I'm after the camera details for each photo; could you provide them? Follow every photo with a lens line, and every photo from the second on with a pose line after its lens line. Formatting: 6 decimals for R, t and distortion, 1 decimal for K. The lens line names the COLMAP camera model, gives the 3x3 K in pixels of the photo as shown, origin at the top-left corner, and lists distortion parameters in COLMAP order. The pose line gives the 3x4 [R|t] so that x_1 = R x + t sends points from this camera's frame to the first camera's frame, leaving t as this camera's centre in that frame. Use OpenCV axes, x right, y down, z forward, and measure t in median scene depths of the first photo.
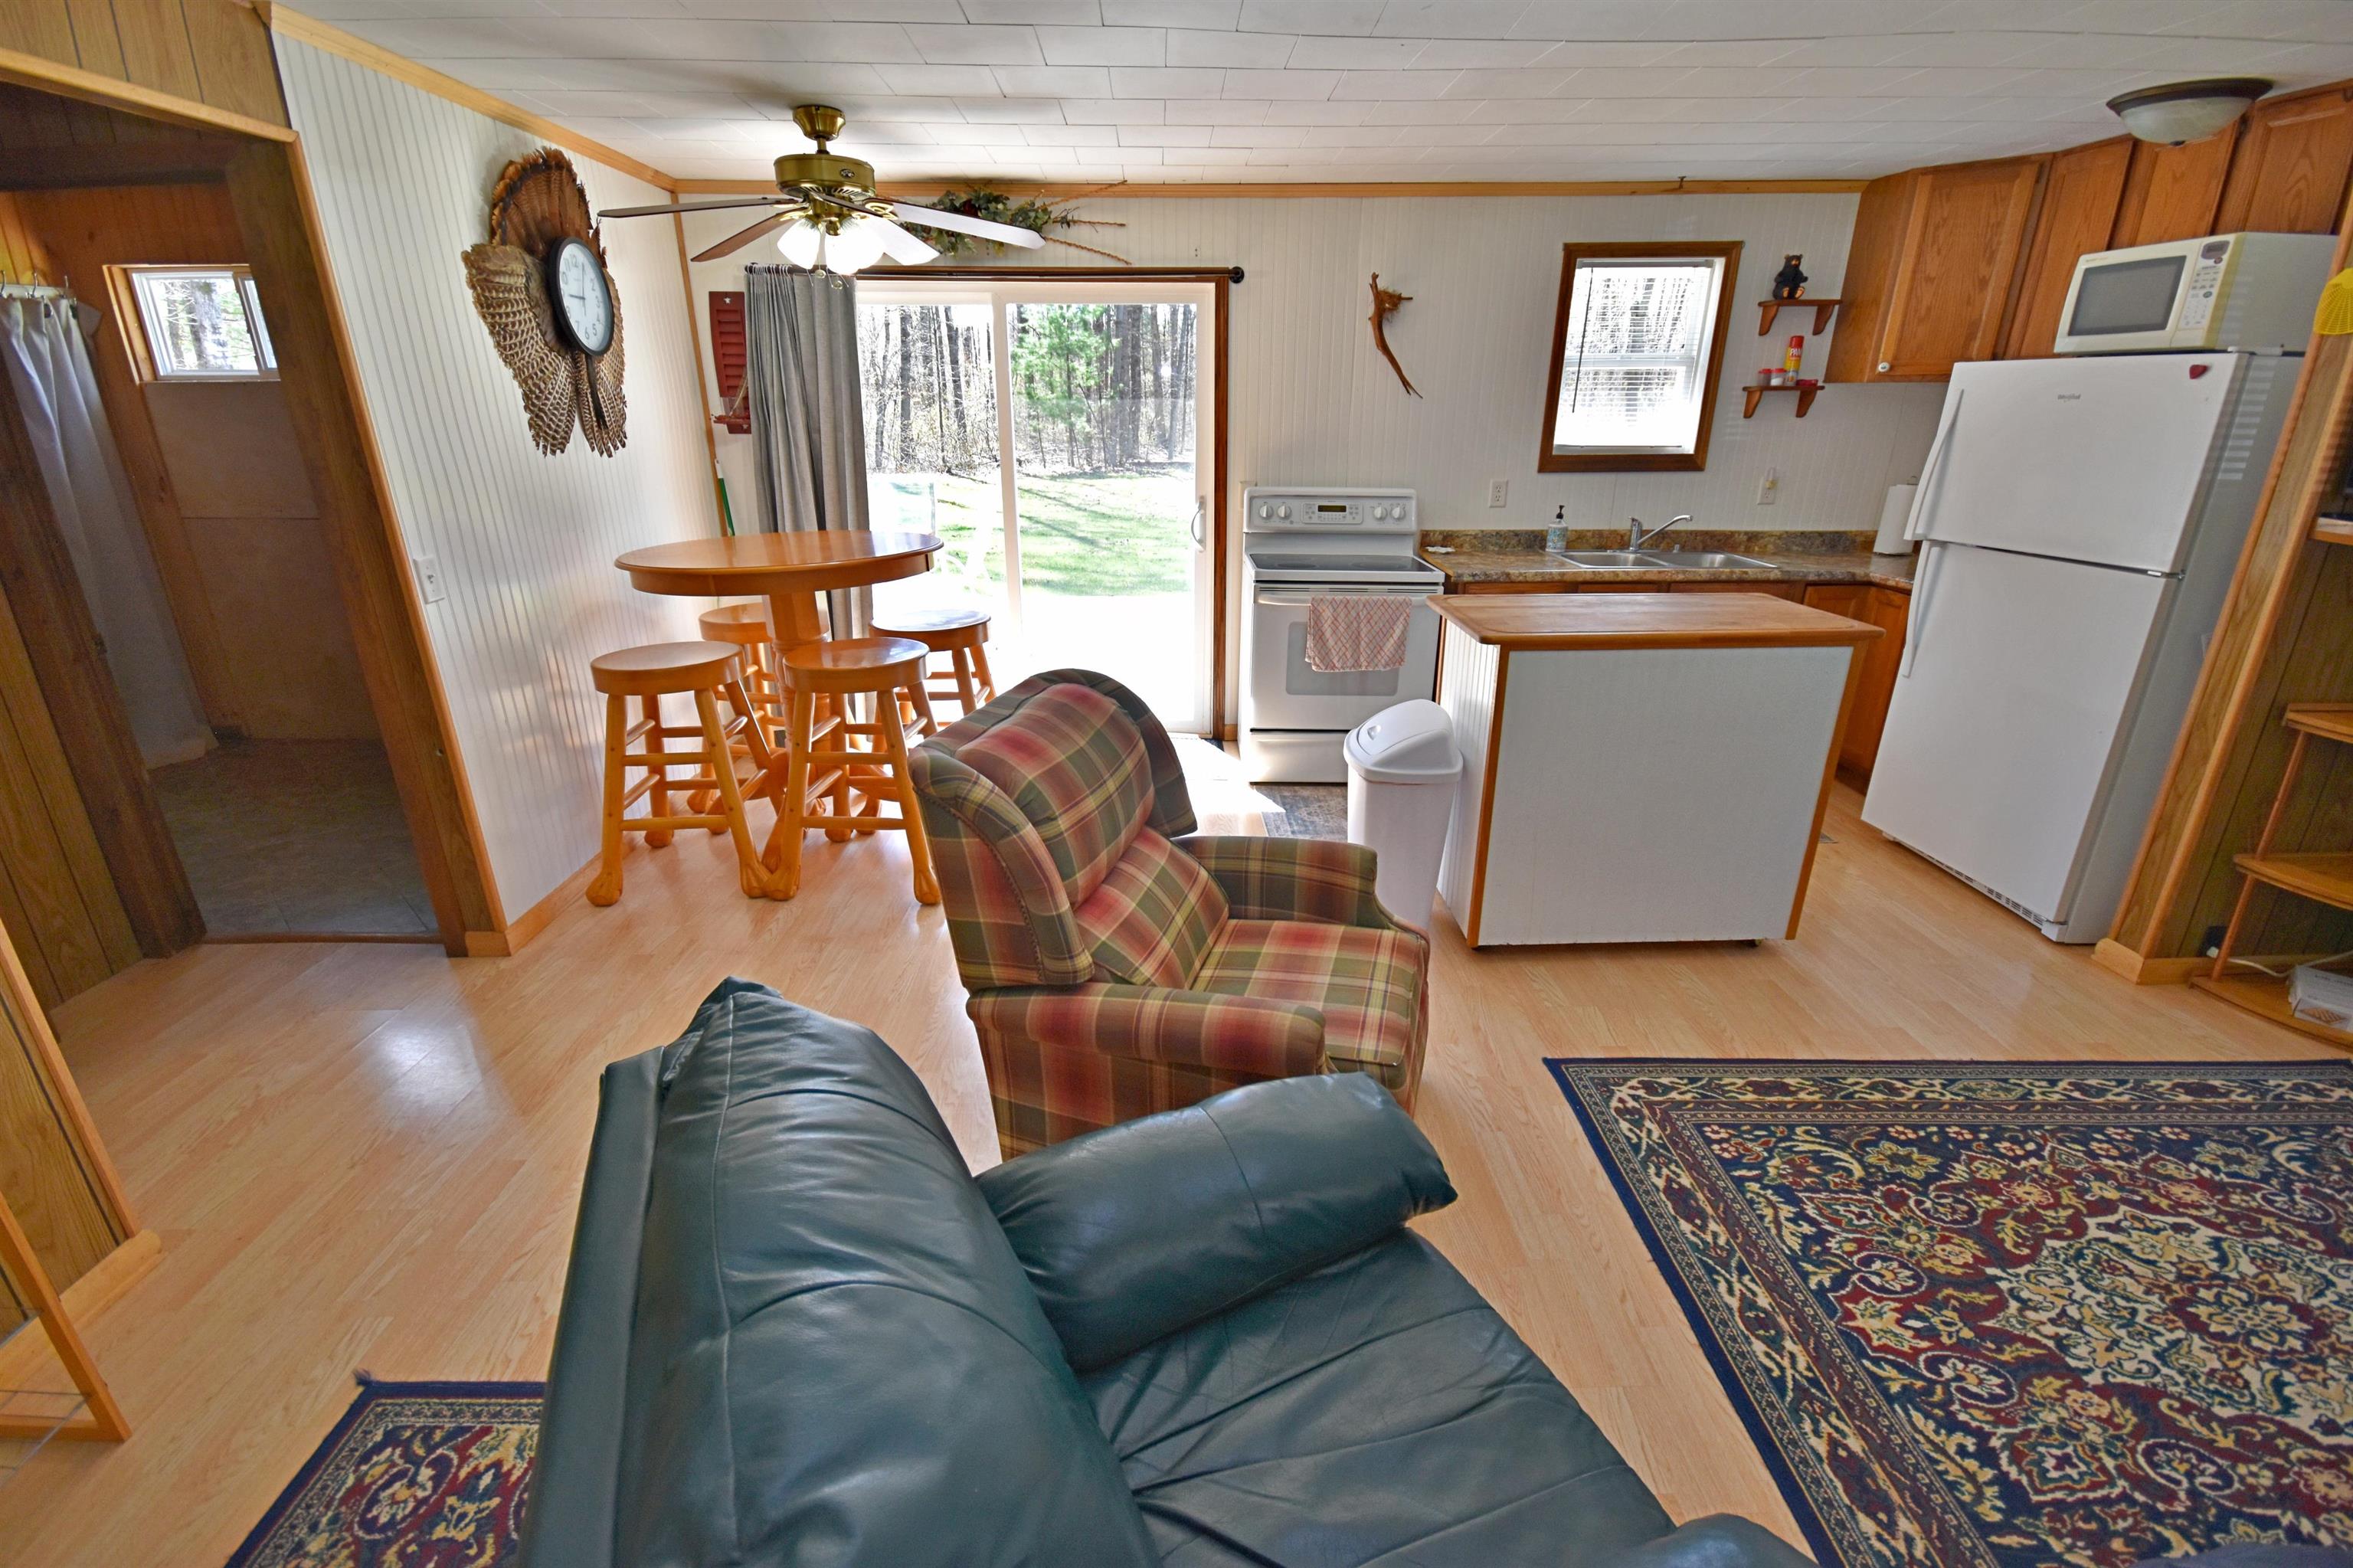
lens RADIAL K [[1041.7, 0, 1171.8], [0, 1041.7, 781.4], [0, 0, 1]] dist [-0.001688, -0.004064]
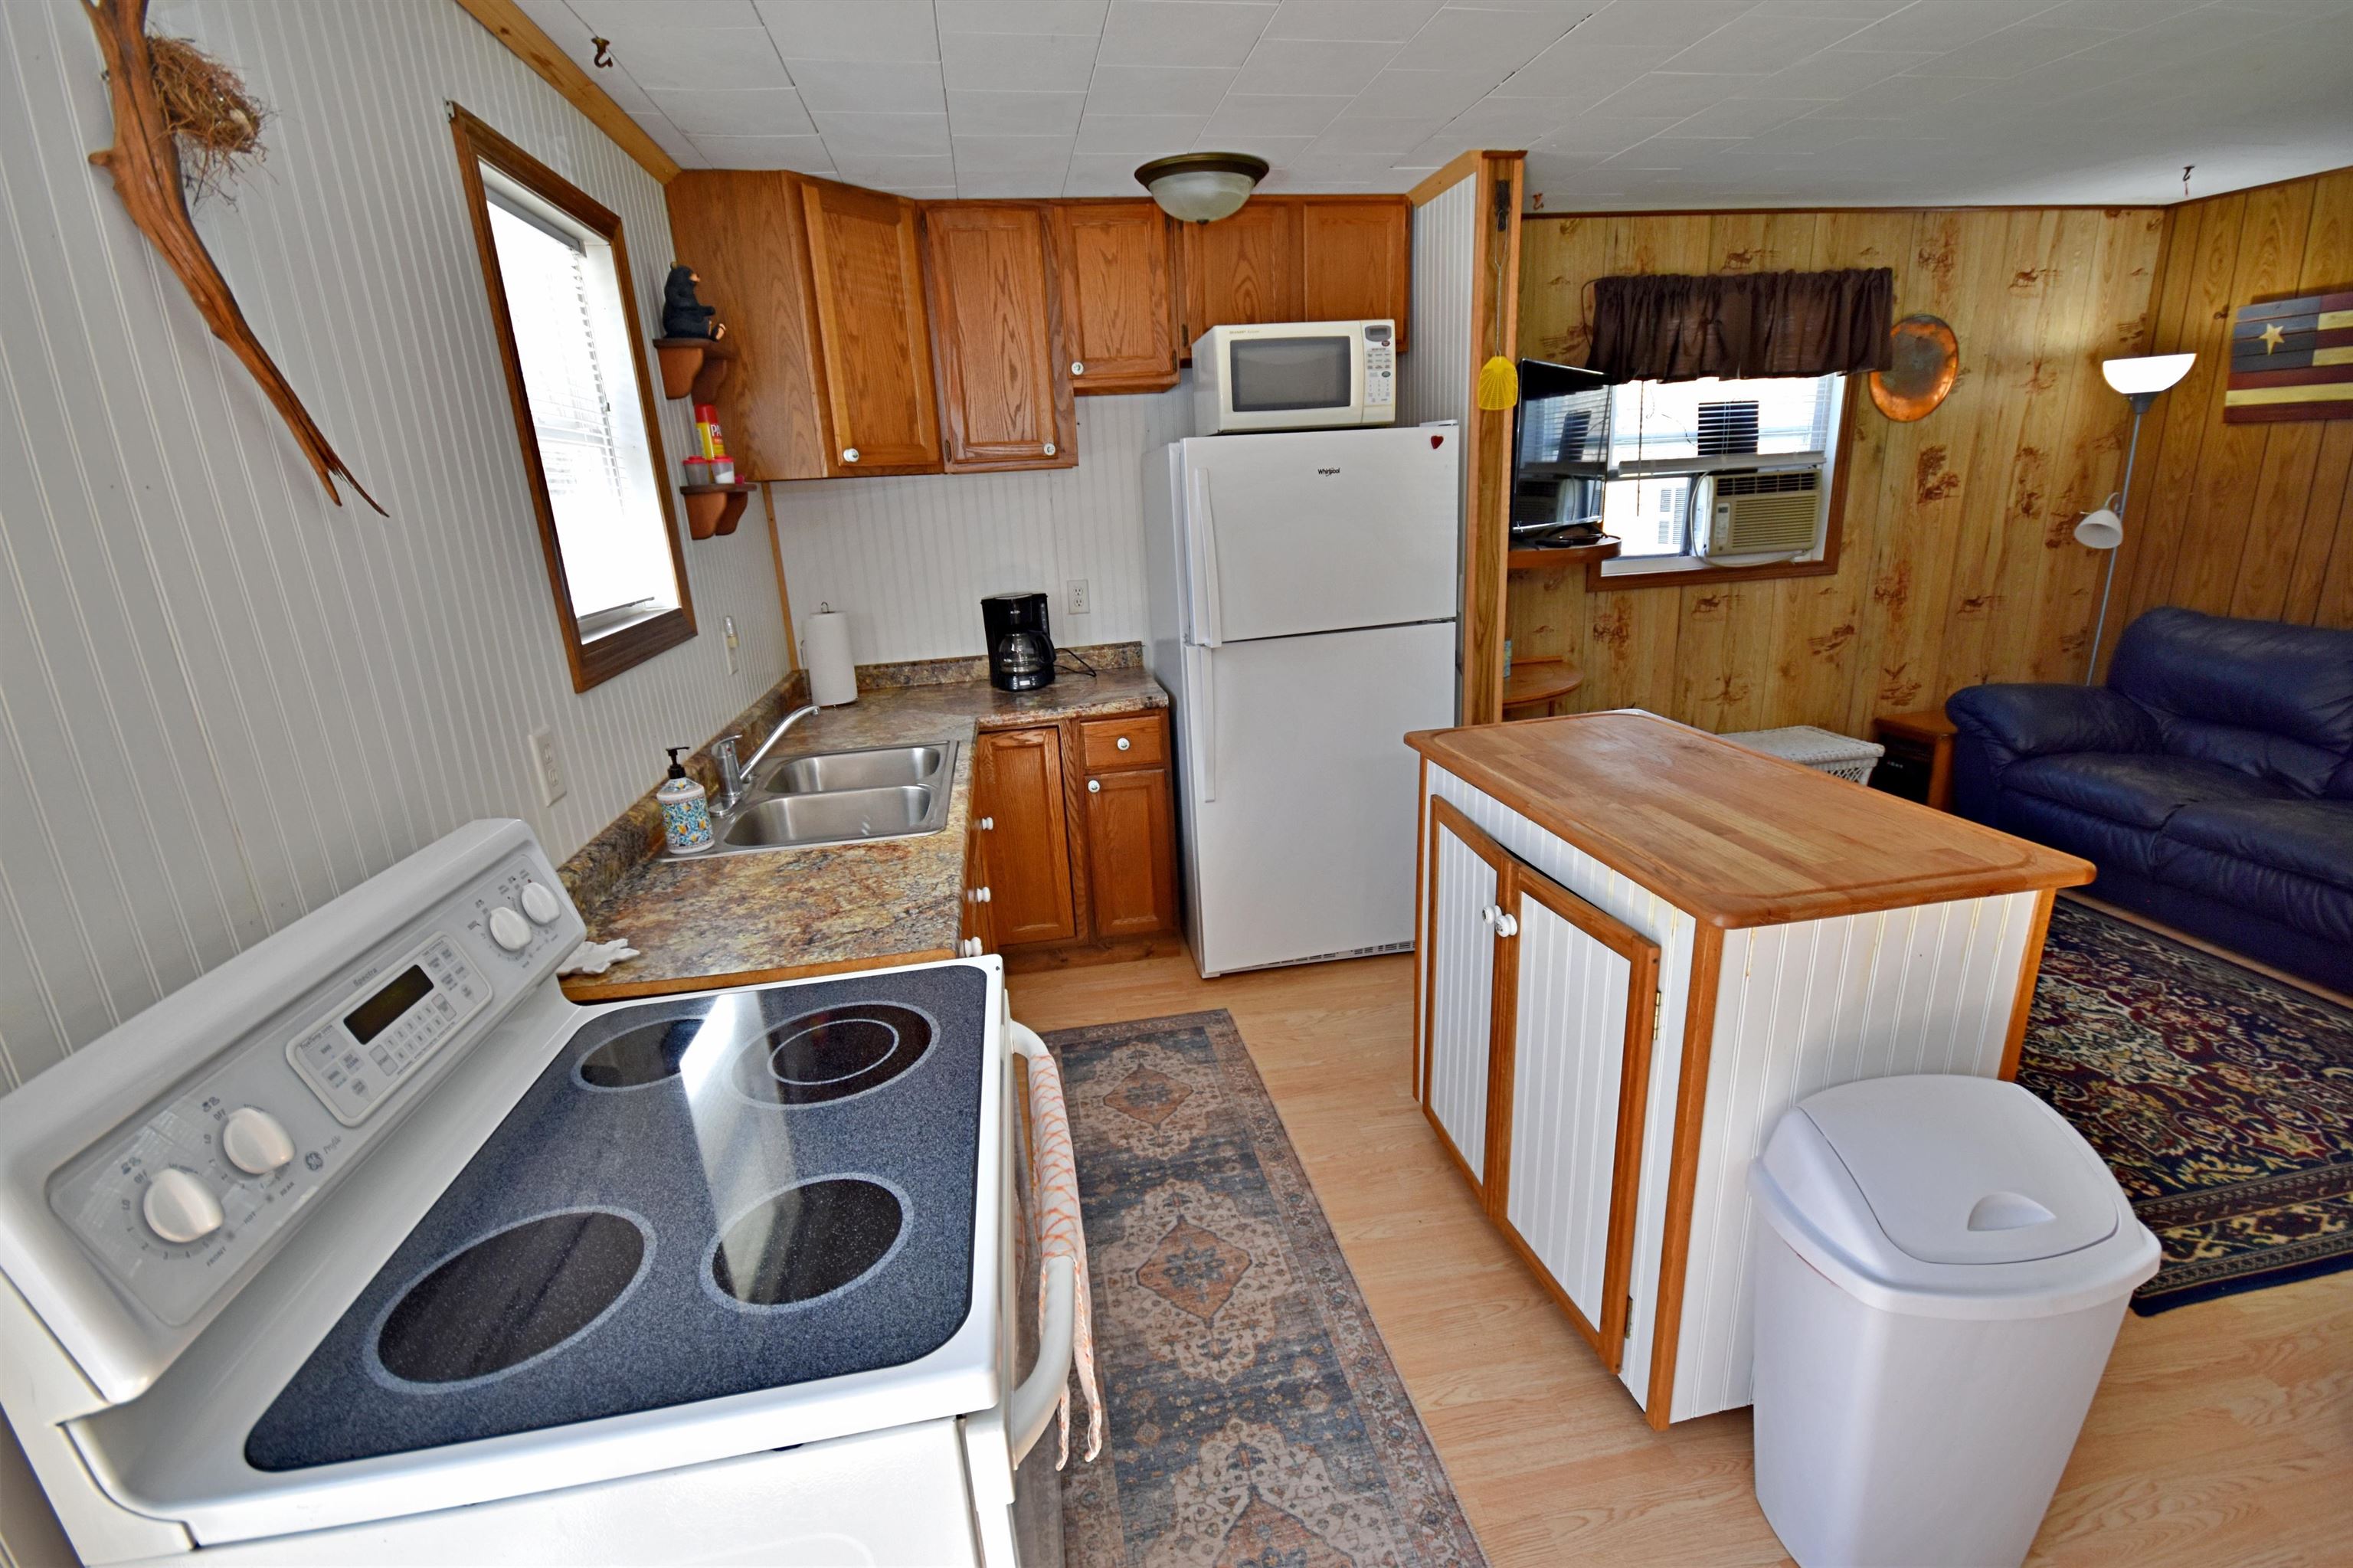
lens RADIAL K [[1041.7, 0, 1178.7], [0, 1041.7, 797.0], [0, 0, 1]] dist [-0.001688, -0.004064]
pose [[-0.147370, -0.280117, 0.948587, -0.119925], [0.391095, 0.864395, 0.316014, -0.482018], [-0.908475, 0.417559, -0.017833, 1.305594]]
